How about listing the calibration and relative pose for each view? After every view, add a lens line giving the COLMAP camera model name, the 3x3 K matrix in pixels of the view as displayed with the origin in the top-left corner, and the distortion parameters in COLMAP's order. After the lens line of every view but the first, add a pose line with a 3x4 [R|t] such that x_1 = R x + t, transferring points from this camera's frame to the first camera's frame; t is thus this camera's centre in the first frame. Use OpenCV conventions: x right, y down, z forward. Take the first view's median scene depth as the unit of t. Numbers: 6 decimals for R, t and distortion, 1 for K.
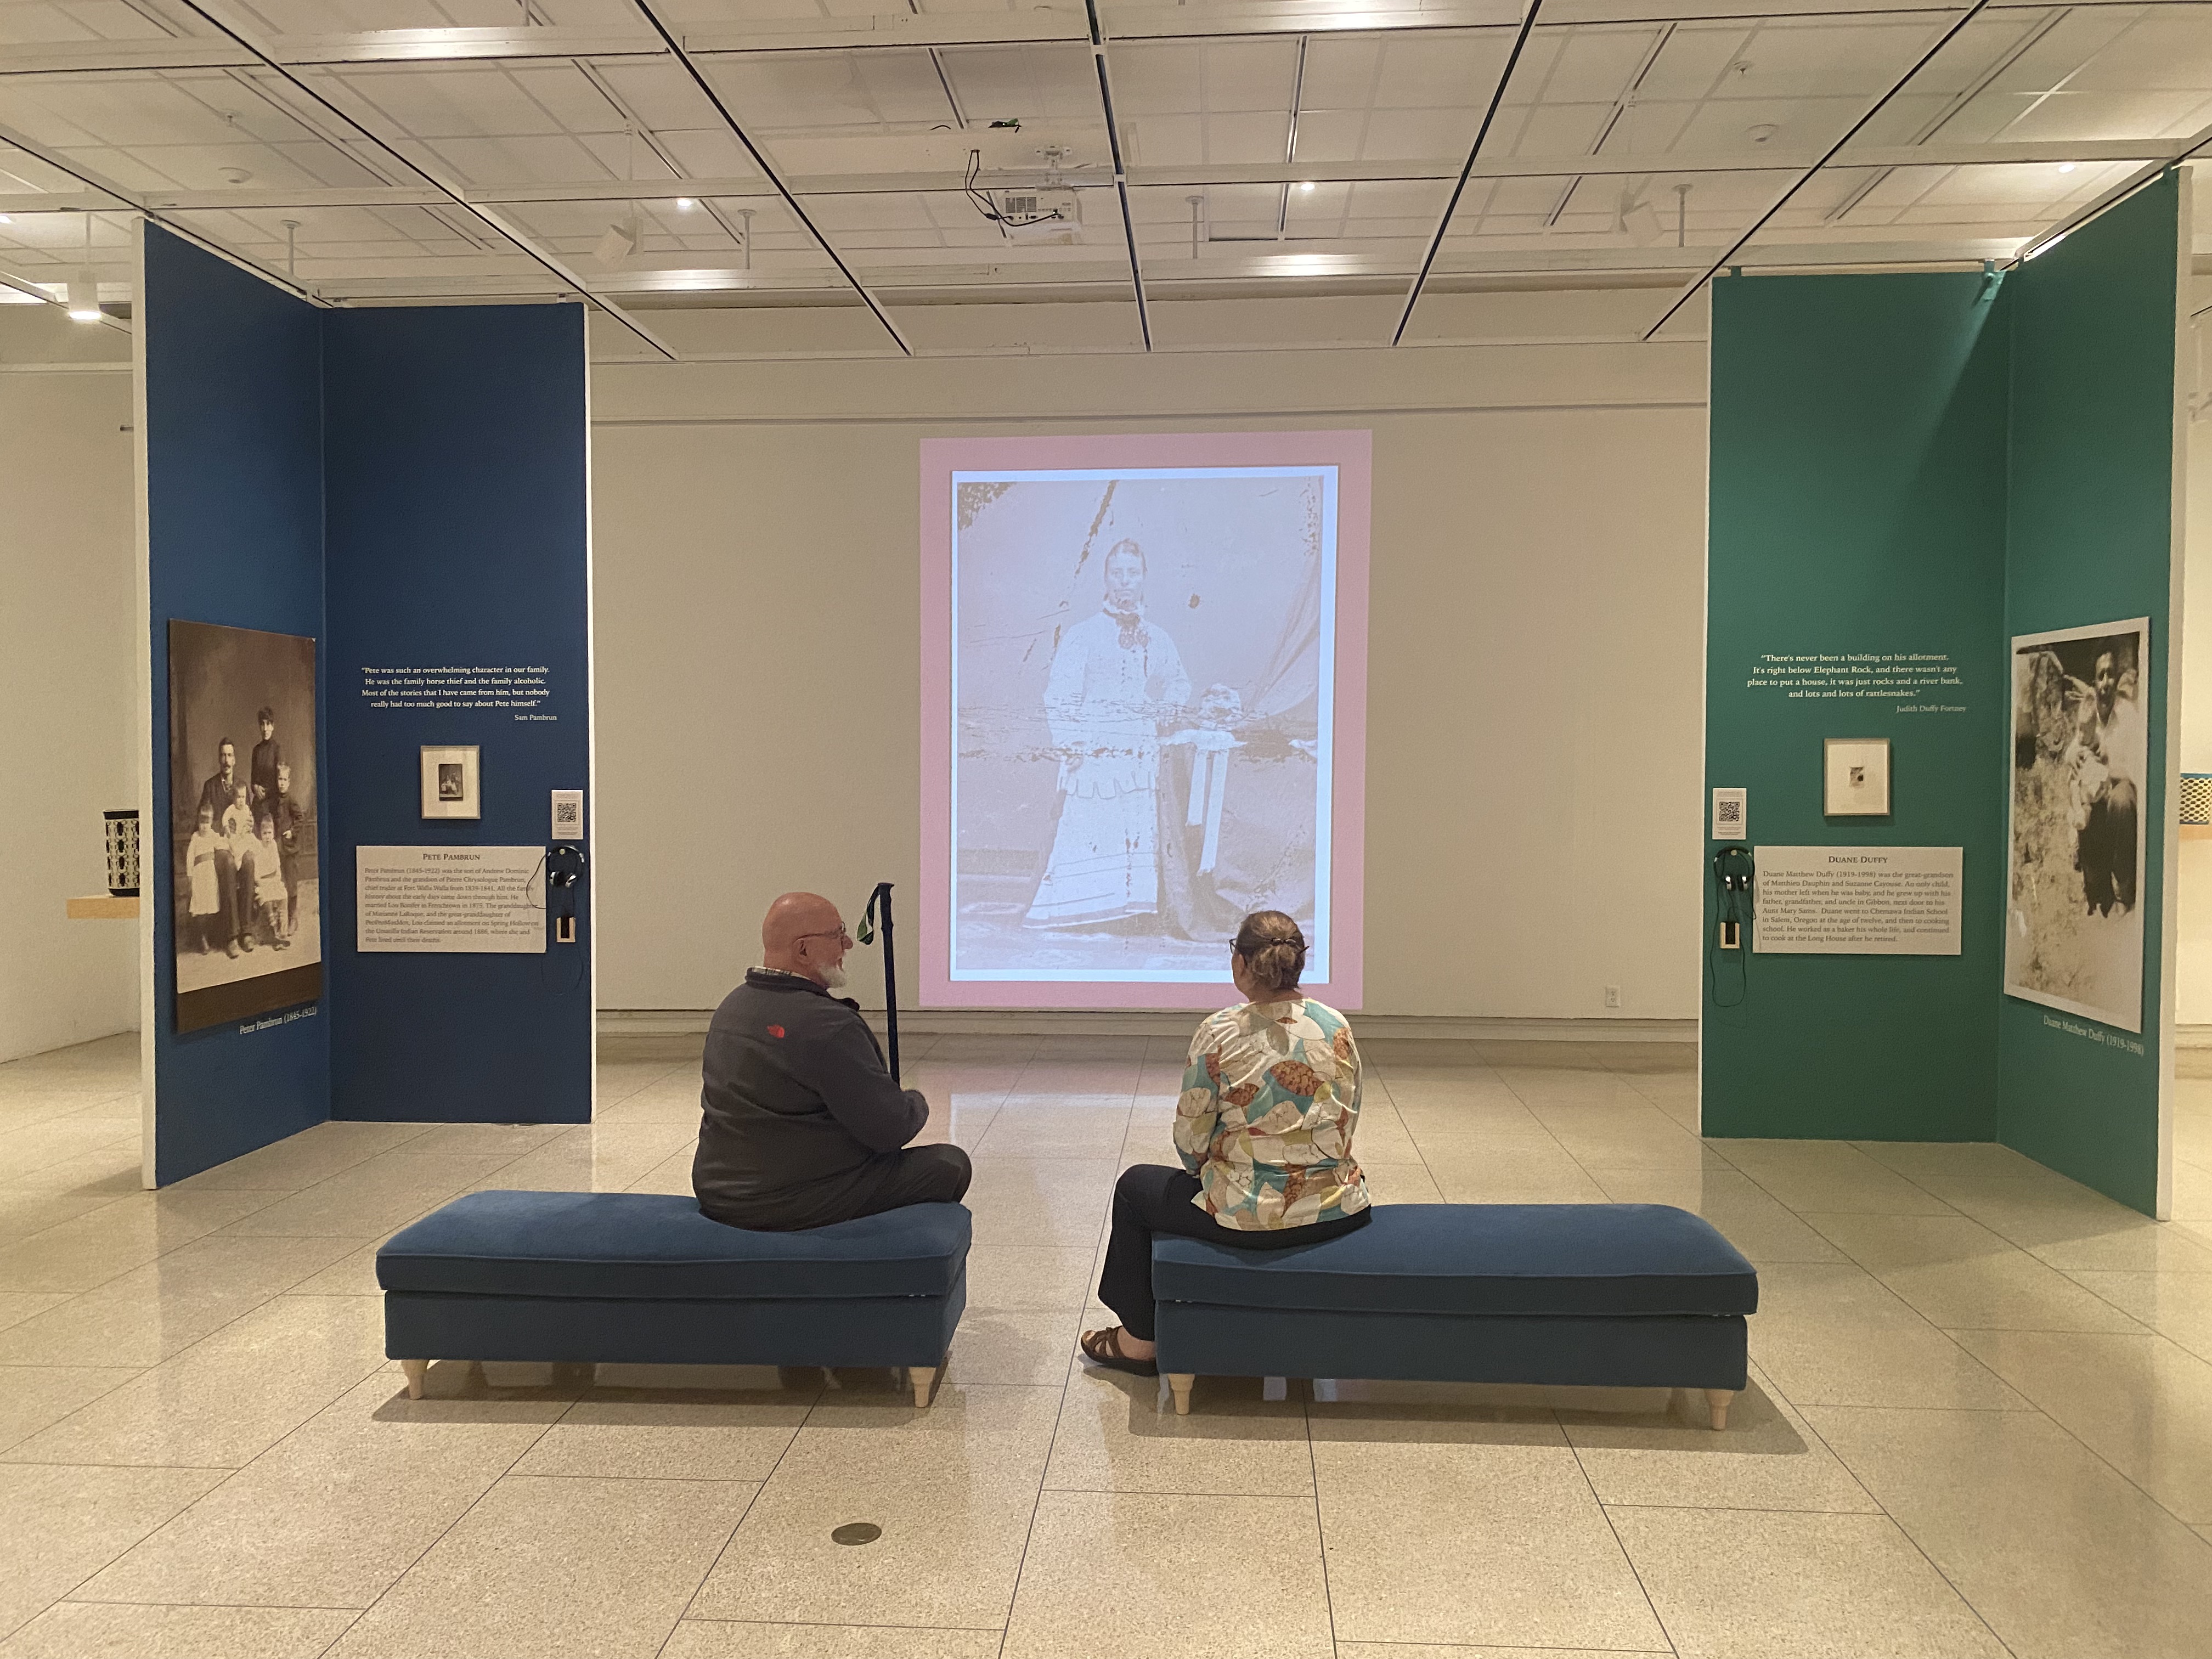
lens RADIAL K [[1692.9, 0, 1112.5], [0, 1692.9, 821.4], [0, 0, 1]] dist [0.016275, -0.014841]
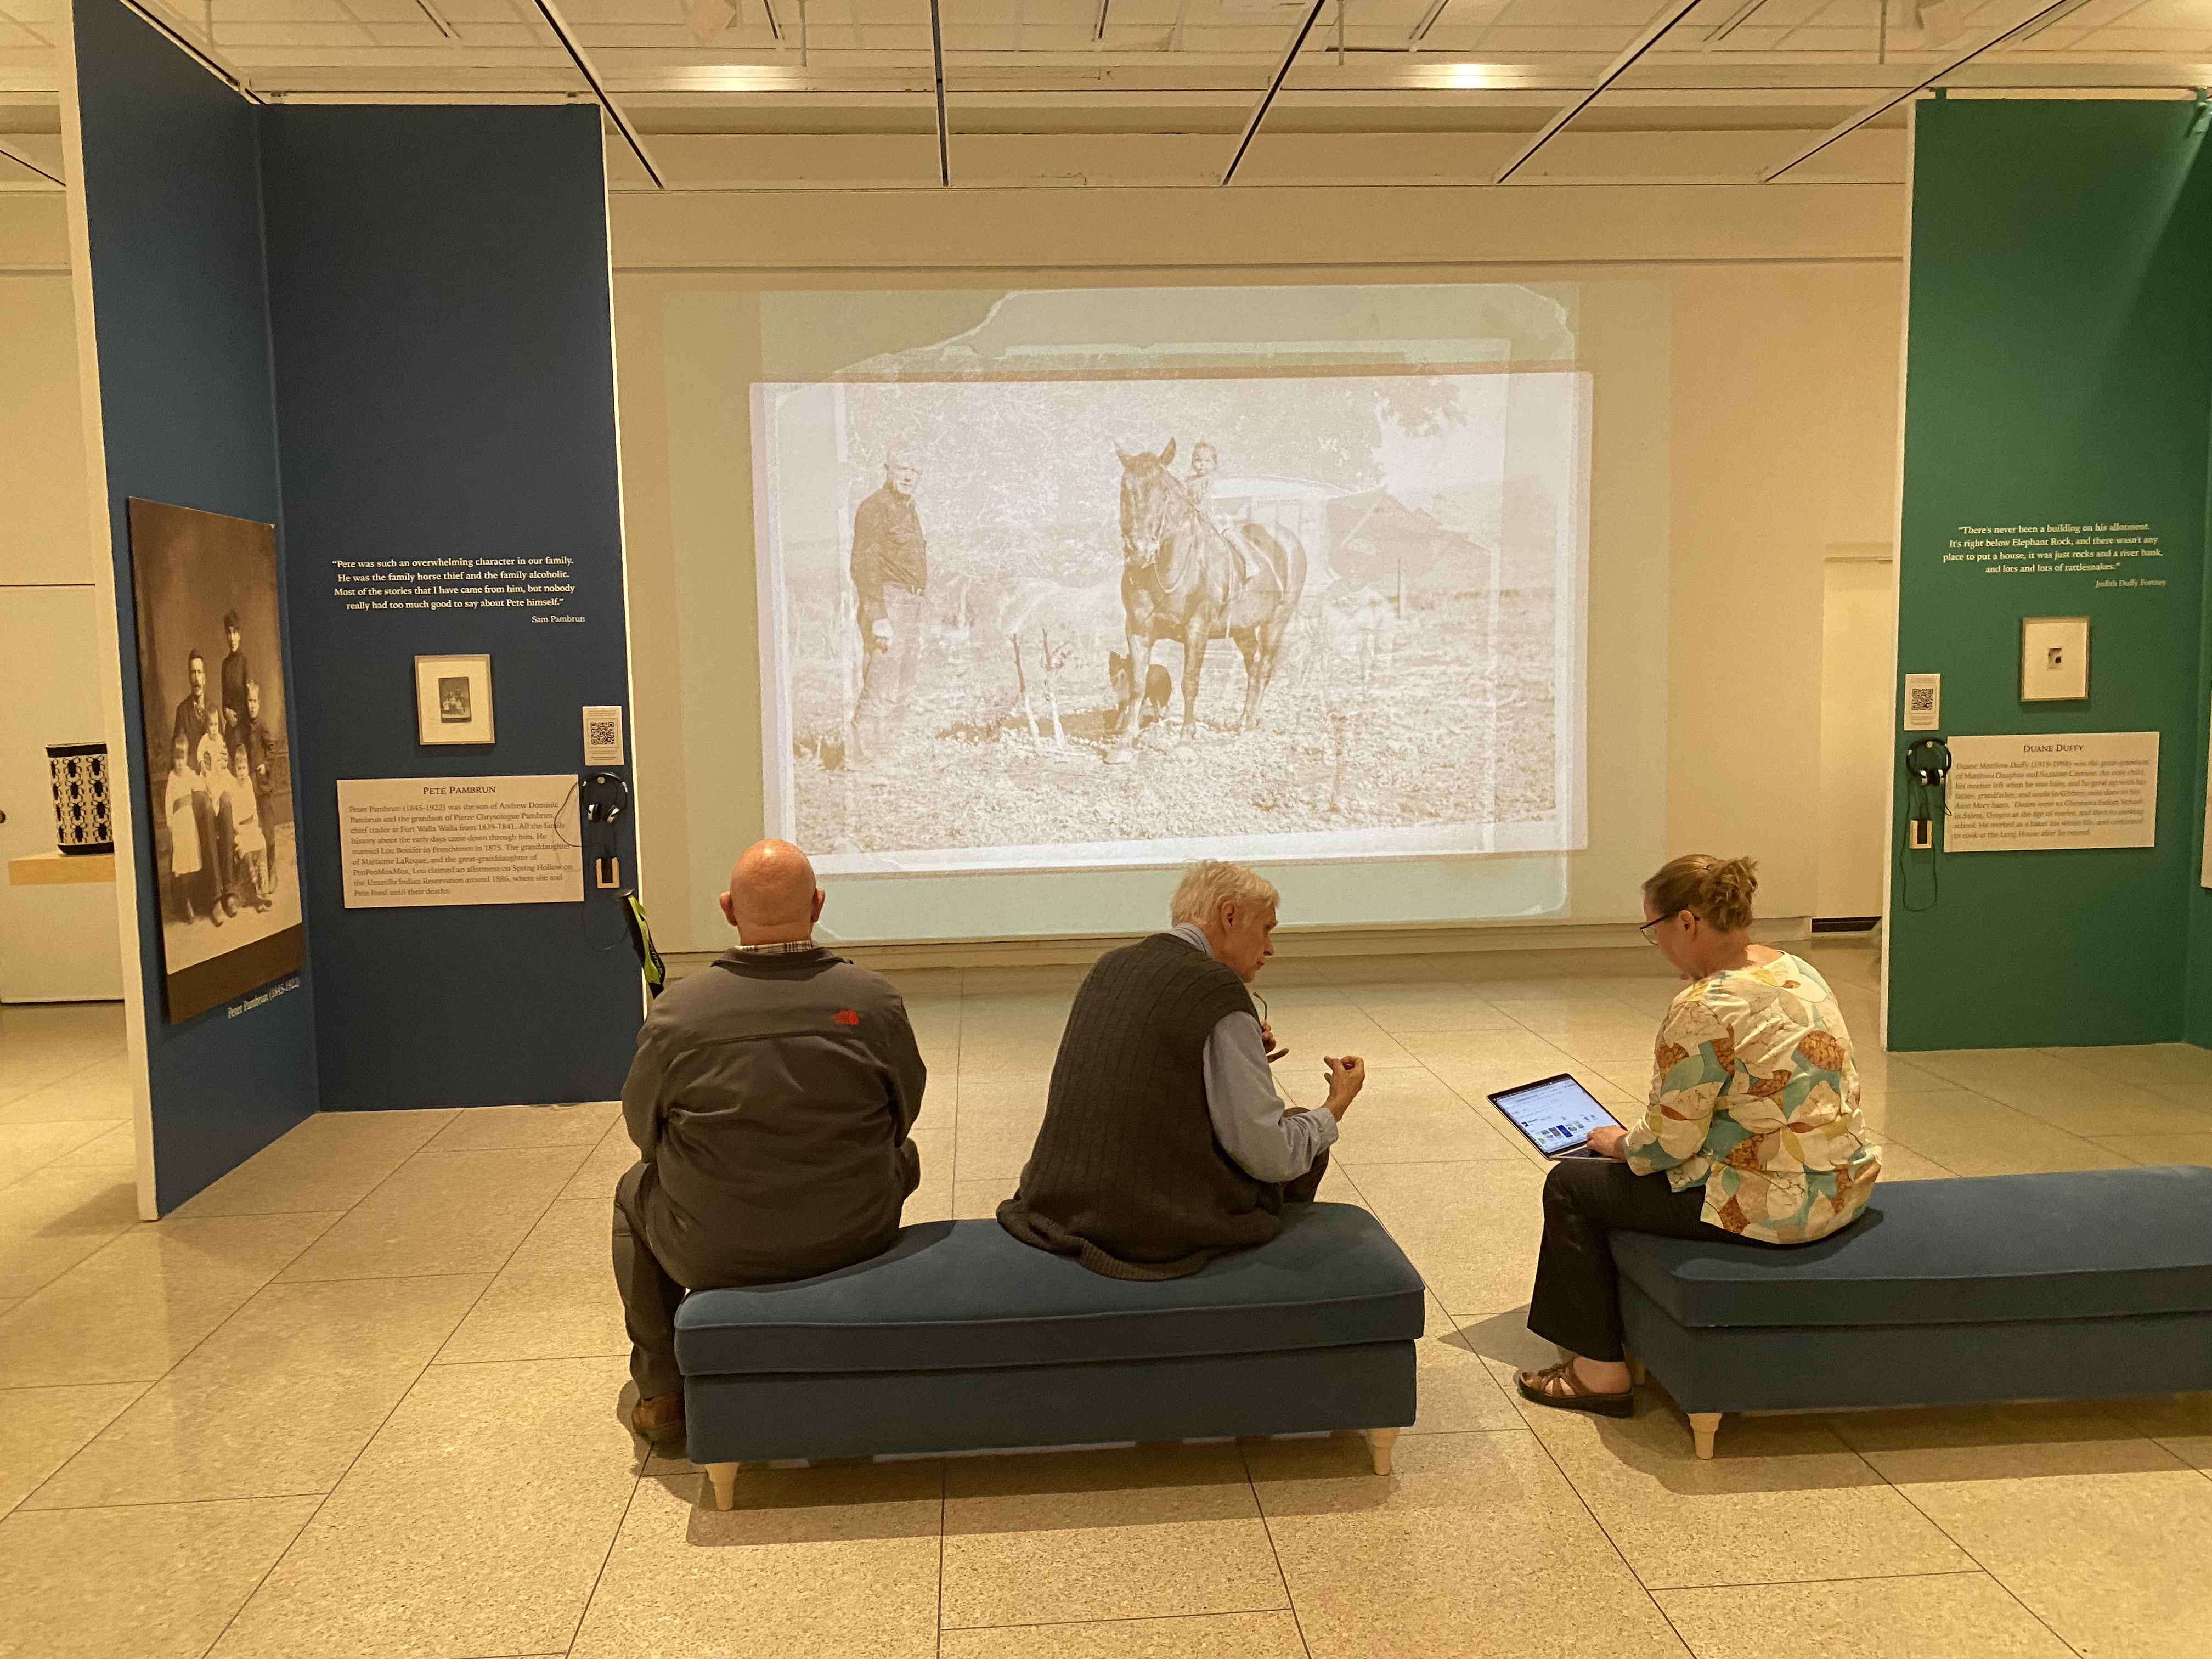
lens RADIAL K [[1692.9, 0, 1099.5], [0, 1692.9, 831.6], [0, 0, 1]] dist [0.016275, -0.014841]
pose [[0.990849, -0.033160, 0.130836, -0.200302], [0.024612, 0.997488, 0.066419, -0.006550], [-0.132710, -0.062591, 0.989177, 0.147264]]
